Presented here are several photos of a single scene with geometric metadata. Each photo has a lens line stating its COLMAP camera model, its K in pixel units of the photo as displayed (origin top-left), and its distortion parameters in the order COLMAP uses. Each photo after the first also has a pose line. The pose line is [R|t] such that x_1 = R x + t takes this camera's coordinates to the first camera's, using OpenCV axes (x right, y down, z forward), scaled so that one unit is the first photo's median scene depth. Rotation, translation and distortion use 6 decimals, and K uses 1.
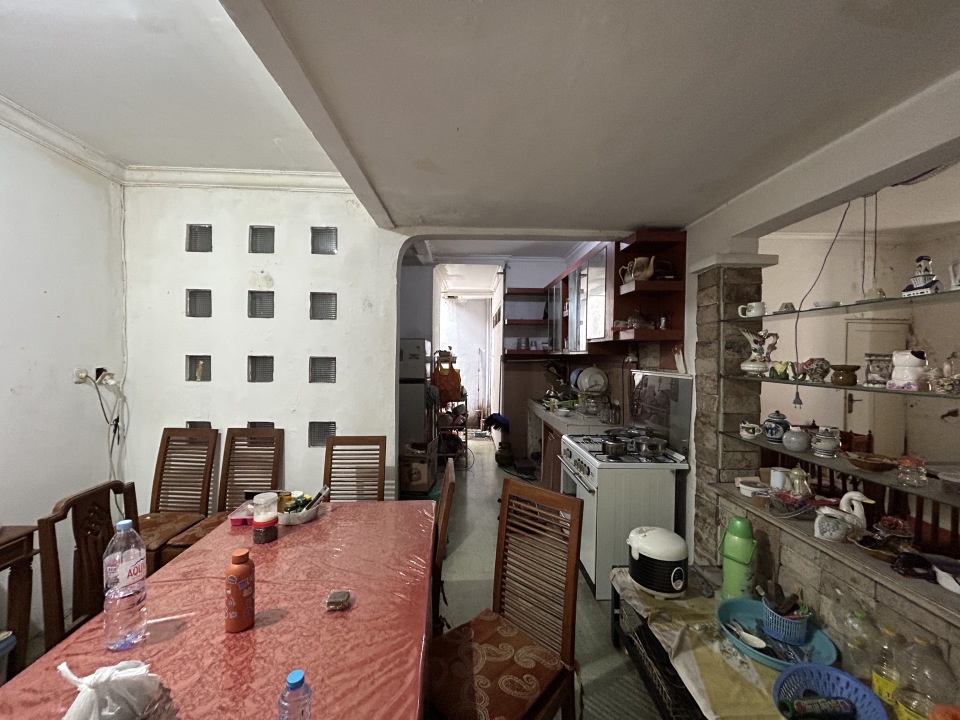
lens RADIAL K [[389.1, 0, 478.3], [0, 389.1, 361.6], [0, 0, 1]] dist [0.000027, 0.000010]
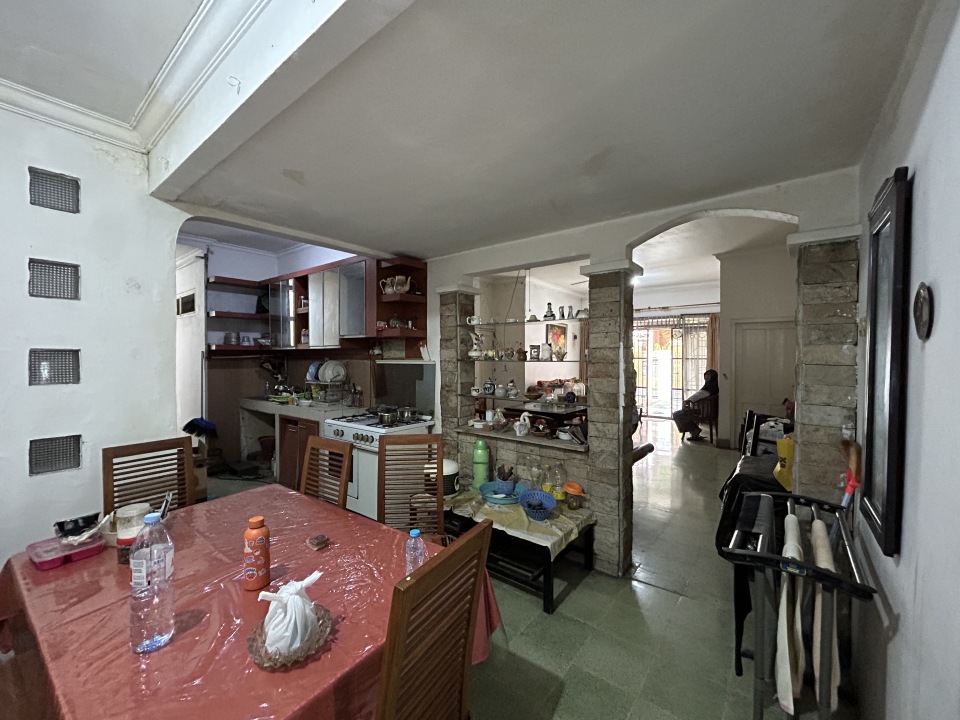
lens RADIAL K [[389.1, 0, 478.3], [0, 389.1, 361.6], [0, 0, 1]] dist [0.000027, 0.000010]
pose [[0.646491, -0.024049, 0.762543, -0.464750], [0.022231, 0.999672, 0.012680, 0.021231], [-0.762598, 0.008755, 0.646814, -0.089047]]
